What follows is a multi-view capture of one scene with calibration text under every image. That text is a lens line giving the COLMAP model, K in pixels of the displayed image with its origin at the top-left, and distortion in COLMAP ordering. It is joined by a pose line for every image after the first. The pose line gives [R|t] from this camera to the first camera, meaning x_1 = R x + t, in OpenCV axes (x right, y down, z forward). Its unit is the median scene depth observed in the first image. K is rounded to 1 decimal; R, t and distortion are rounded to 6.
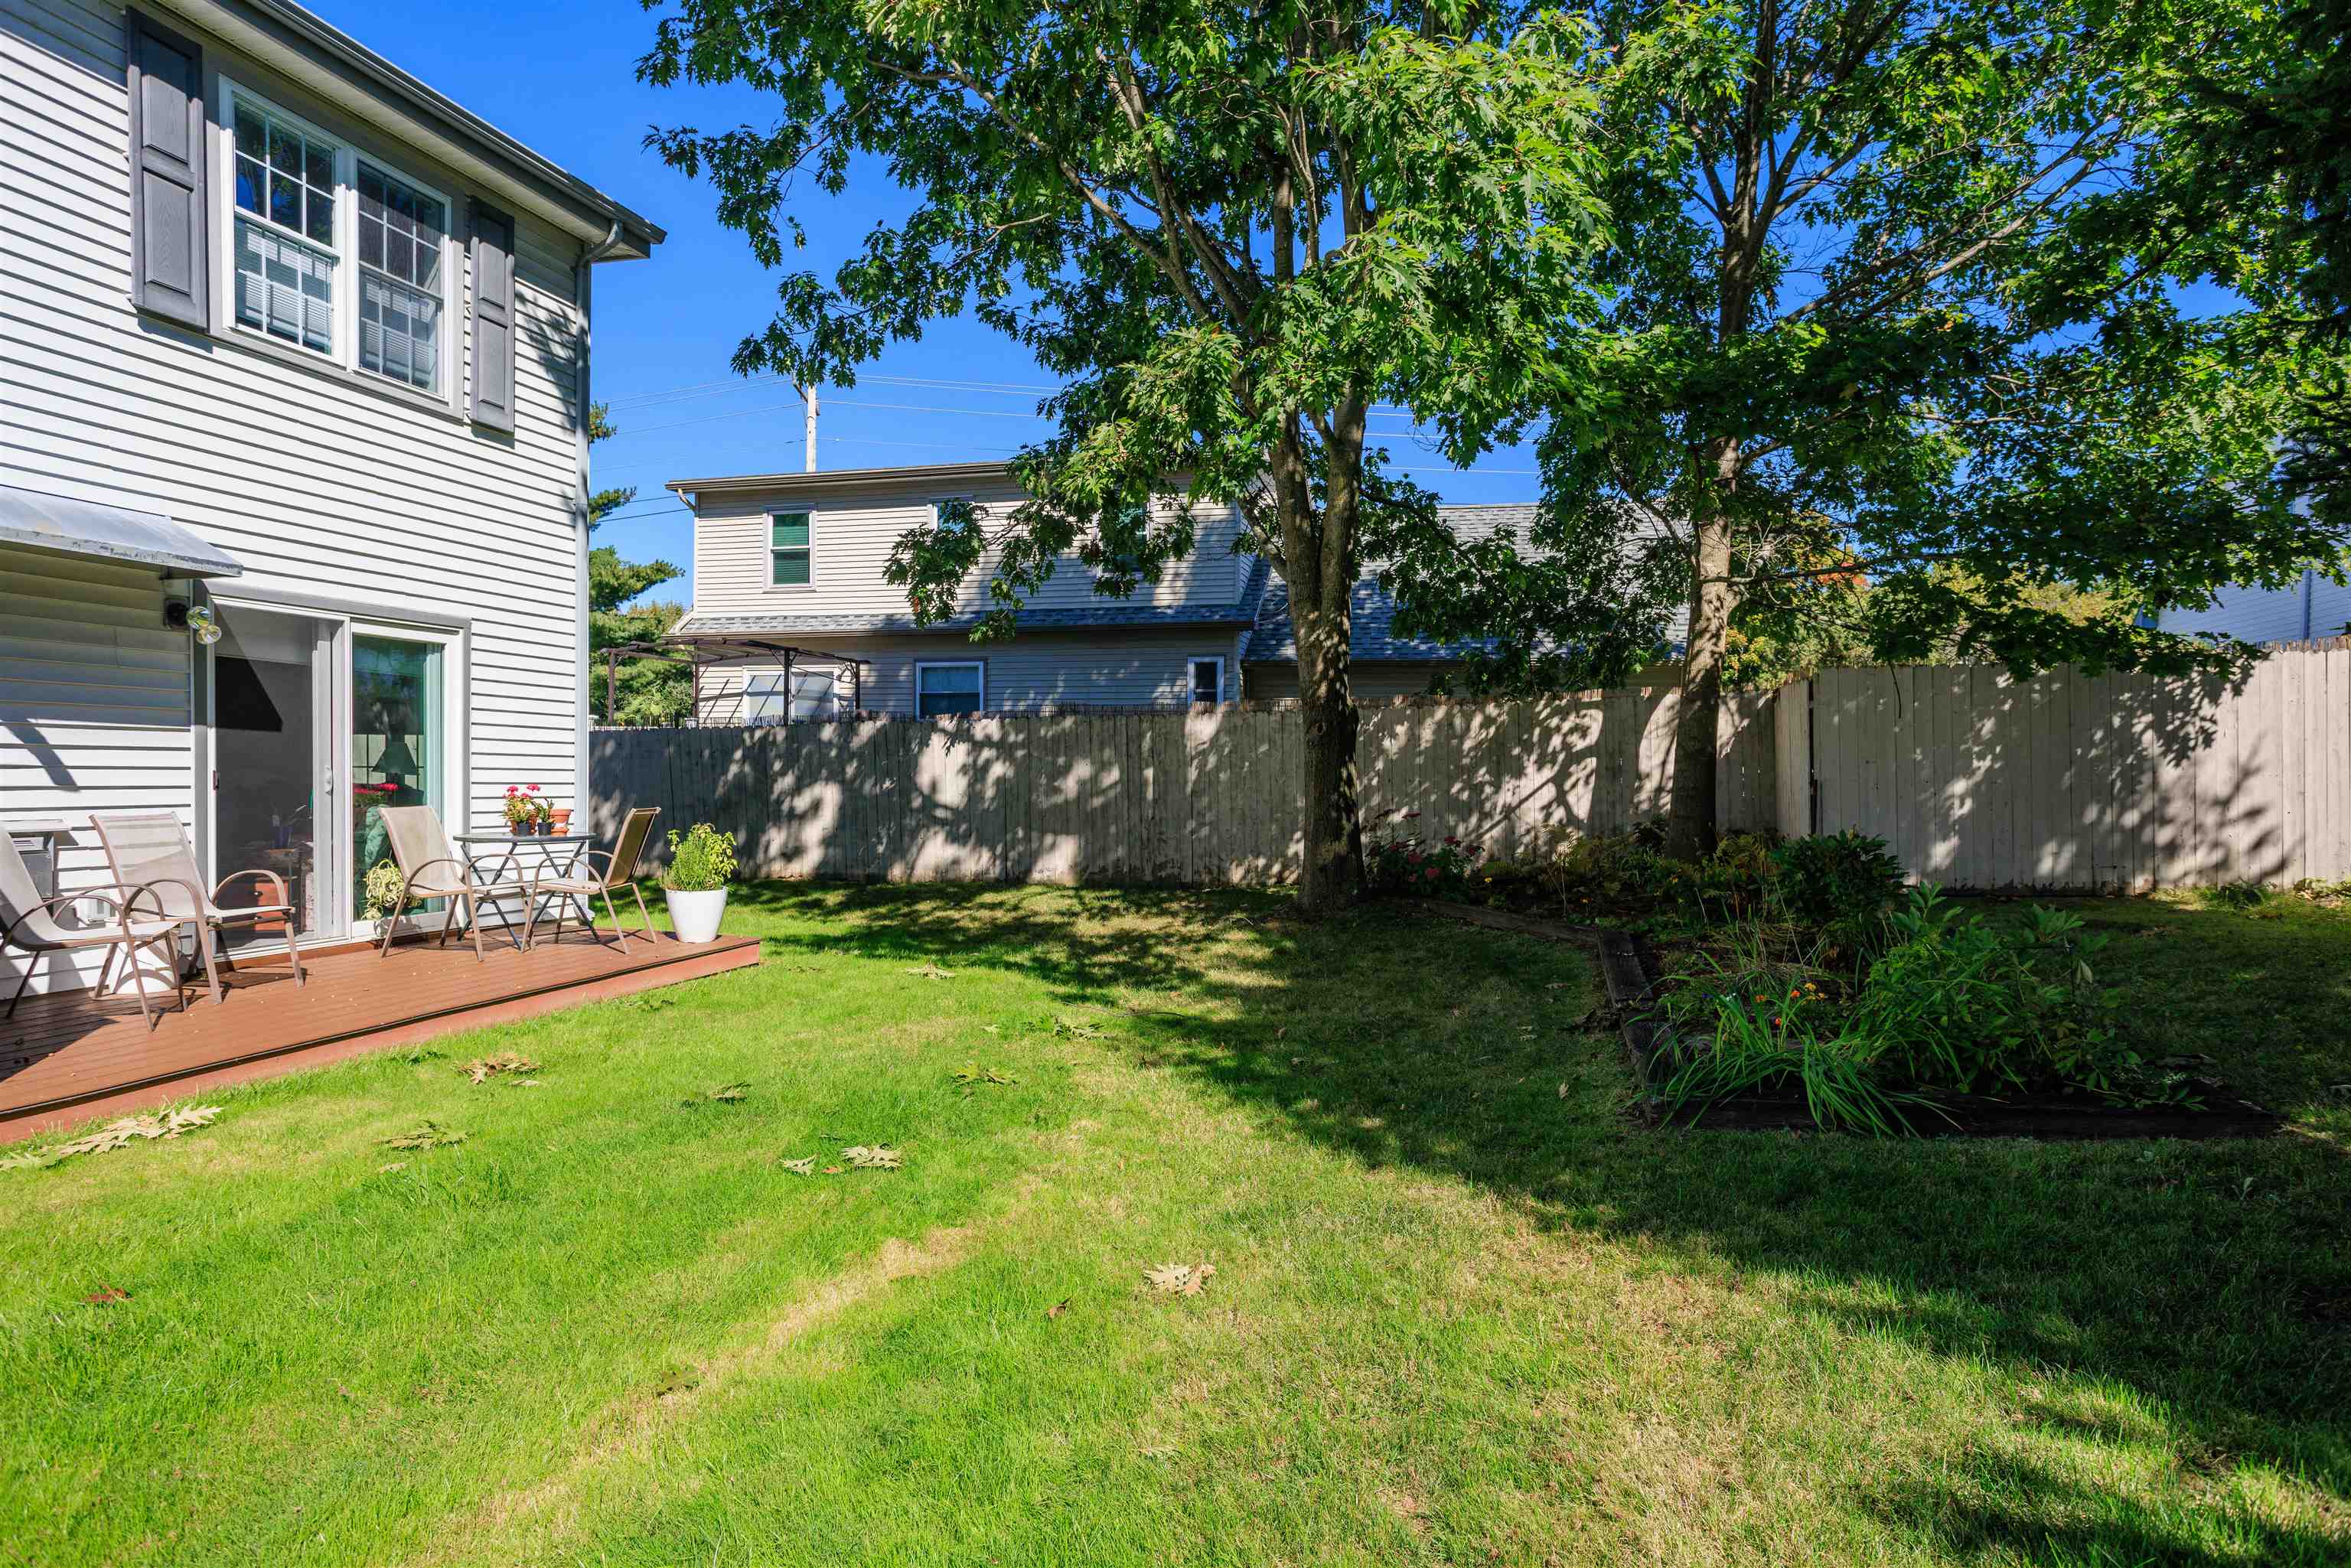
lens RADIAL K [[1356.5, 0, 1199.7], [0, 1356.5, 800.4], [0, 0, 1]] dist [0.002125, 0.021473]
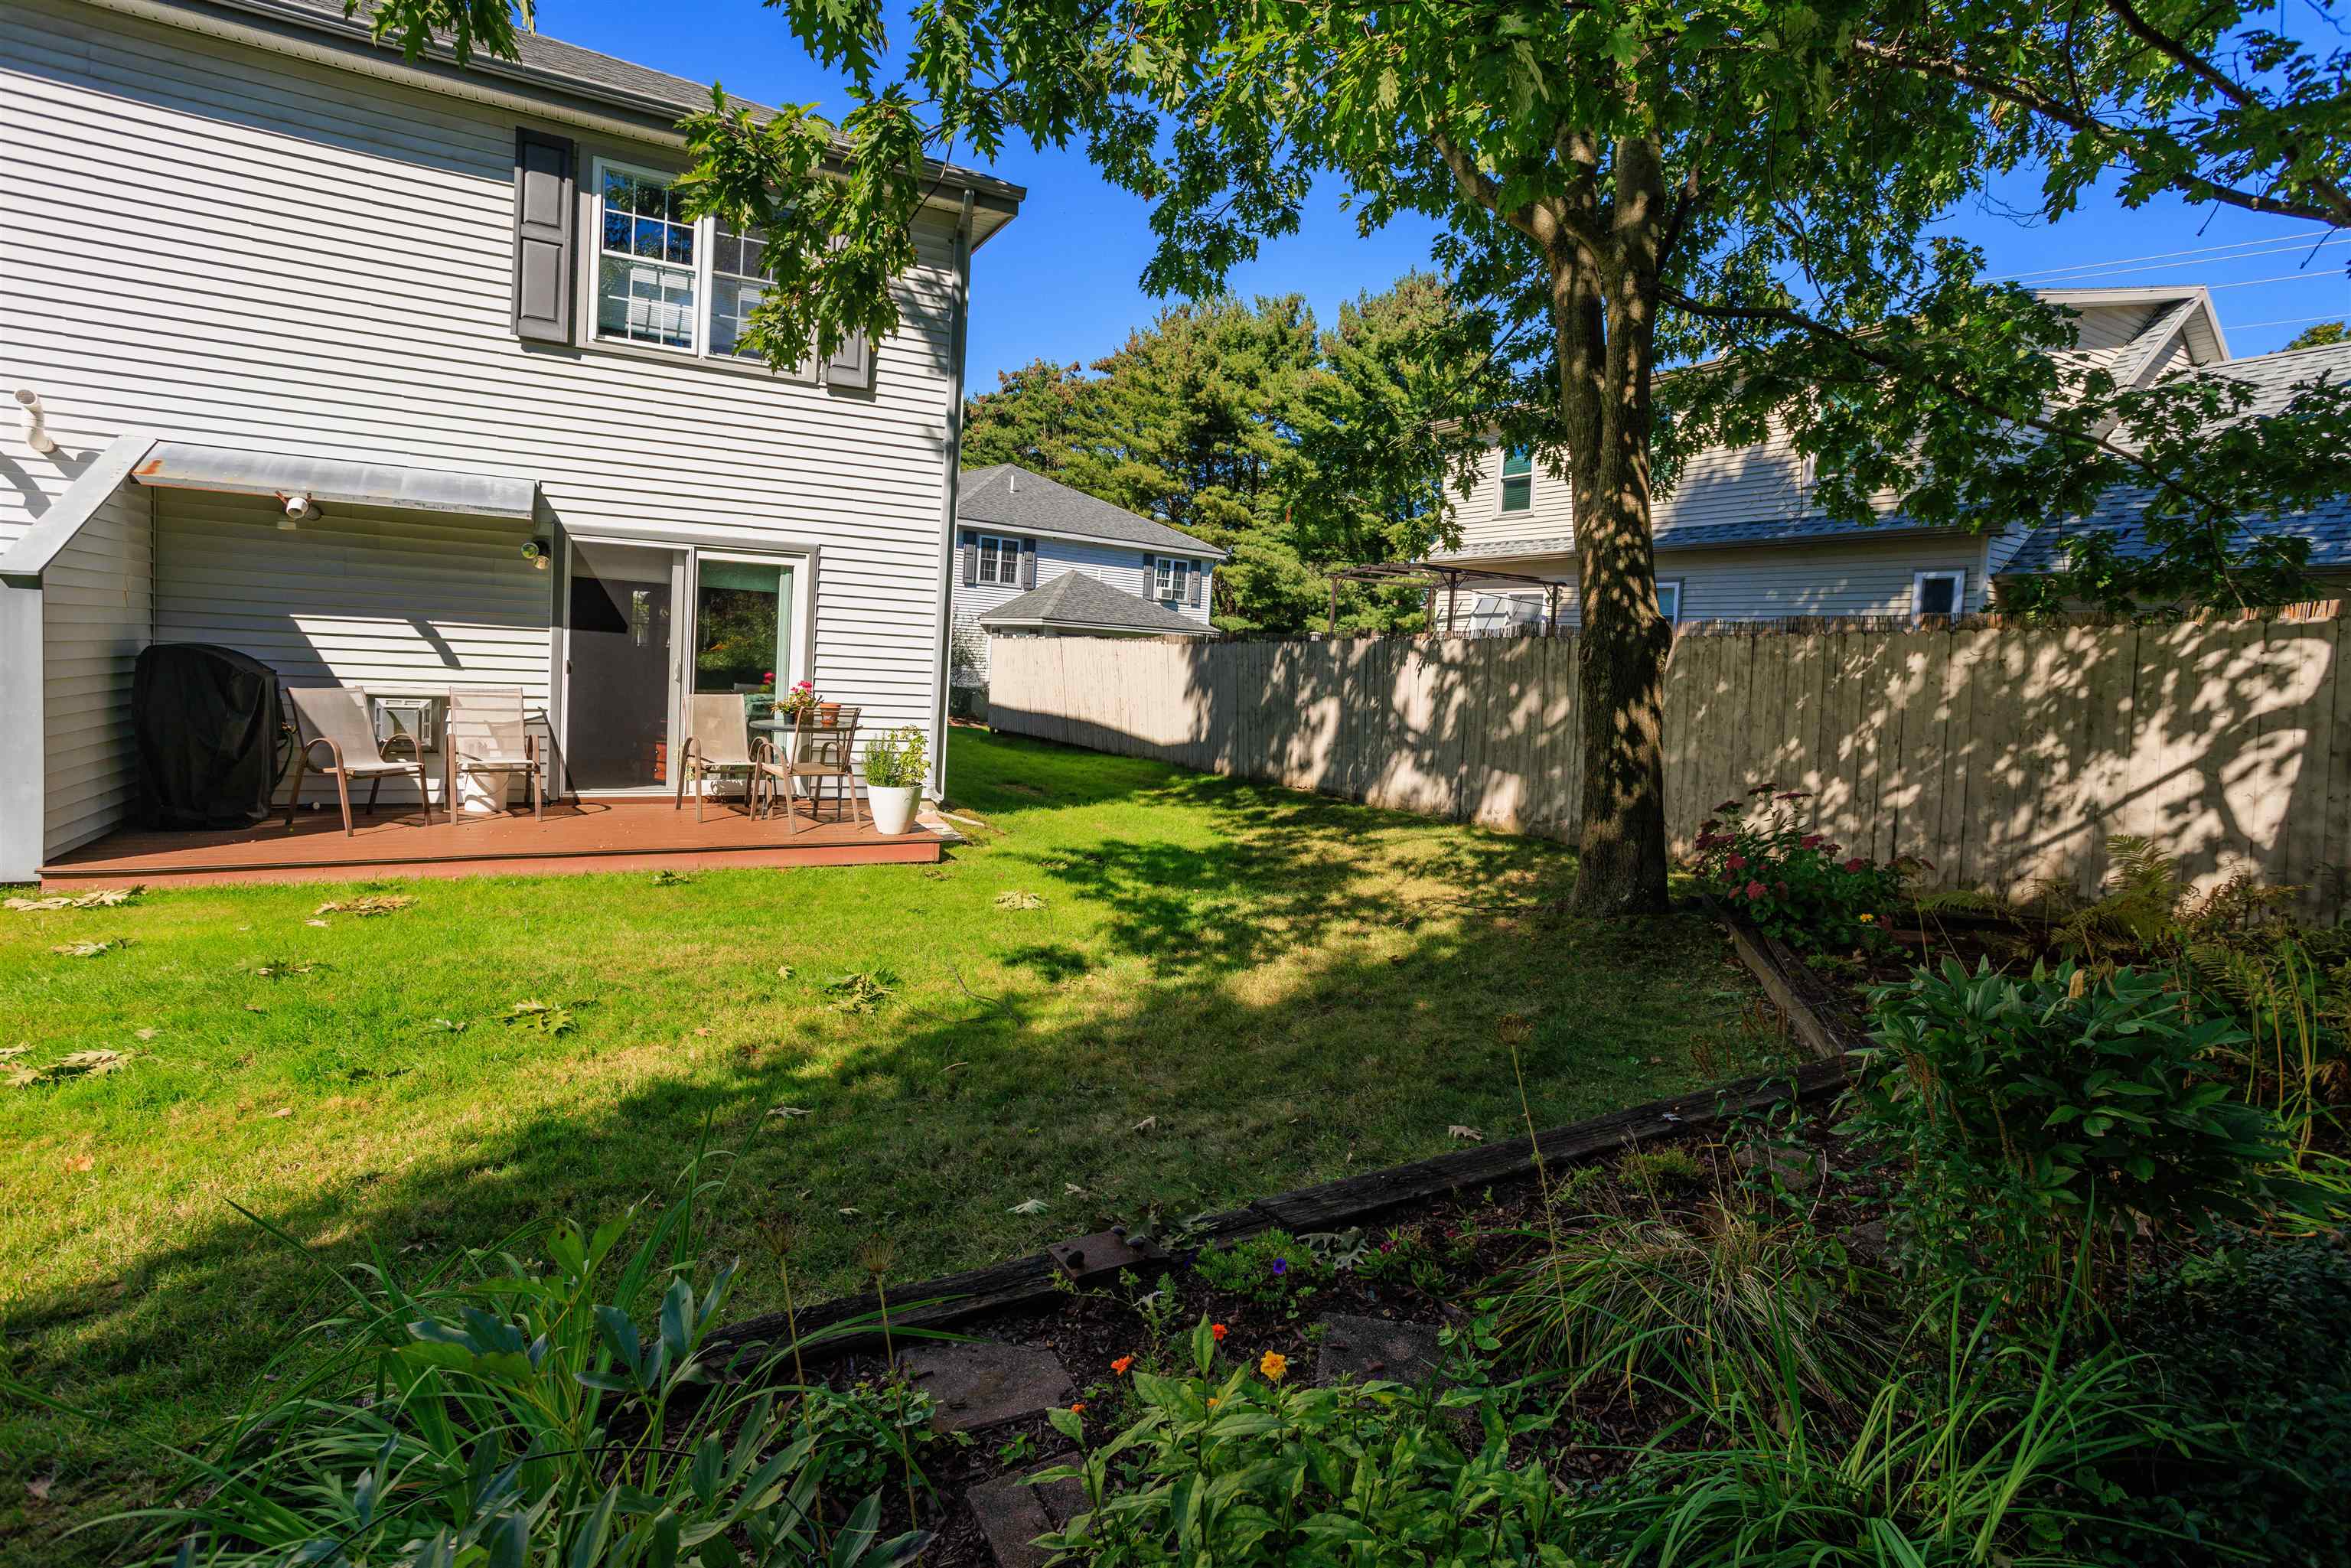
lens RADIAL K [[1138.0, 0, 1195.5], [0, 1138.0, 731.9], [0, 0, 1]] dist [-0.040530, 0.019243]
pose [[0.678226, 0.075212, -0.730994, 0.389505], [-0.062736, 0.997043, 0.044379, -0.027741], [0.732171, 0.015761, 0.680939, 0.477587]]
